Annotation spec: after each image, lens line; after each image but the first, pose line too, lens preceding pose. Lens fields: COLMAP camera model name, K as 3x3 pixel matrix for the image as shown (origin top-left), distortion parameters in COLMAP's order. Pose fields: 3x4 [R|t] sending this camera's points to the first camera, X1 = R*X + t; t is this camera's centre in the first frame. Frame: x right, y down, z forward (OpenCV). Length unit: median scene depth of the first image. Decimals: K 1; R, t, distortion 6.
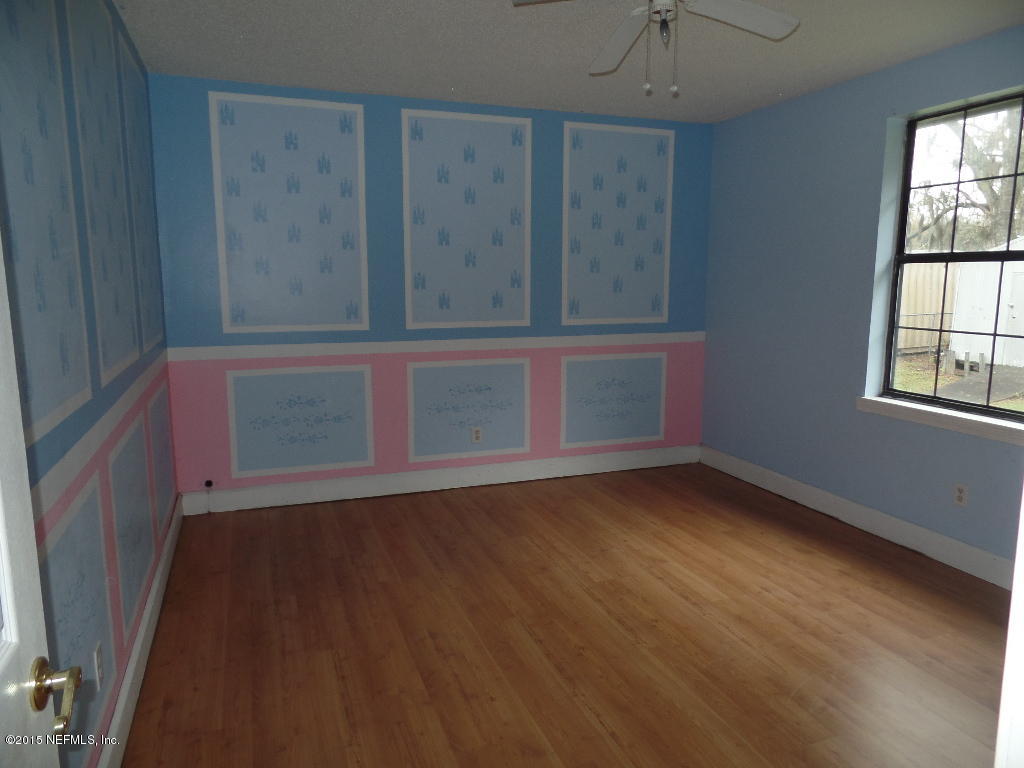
lens RADIAL K [[708.8, 0, 517.4], [0, 708.8, 380.7], [0, 0, 1]] dist [0.021064, 0.007598]
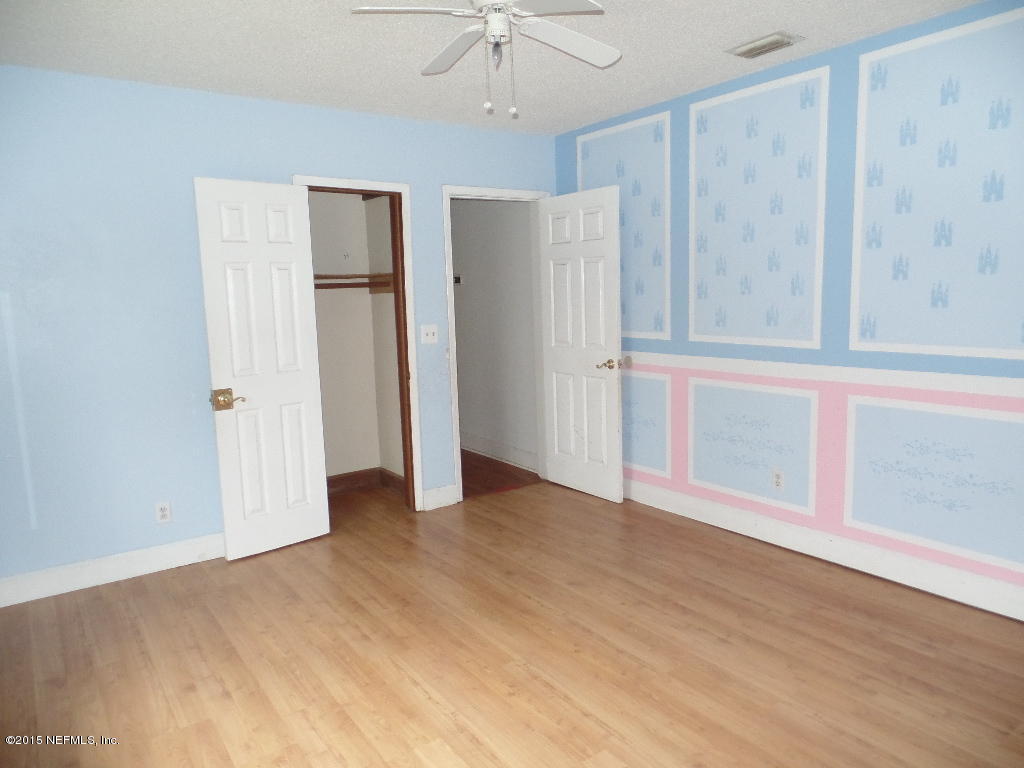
lens RADIAL K [[708.8, 0, 511.8], [0, 708.8, 377.7], [0, 0, 1]] dist [0.021064, 0.007598]
pose [[-0.967186, 0.062174, -0.246346, 0.376451], [-0.009018, 0.960585, 0.277841, -0.261061], [0.253911, 0.270945, -0.928503, 1.675087]]
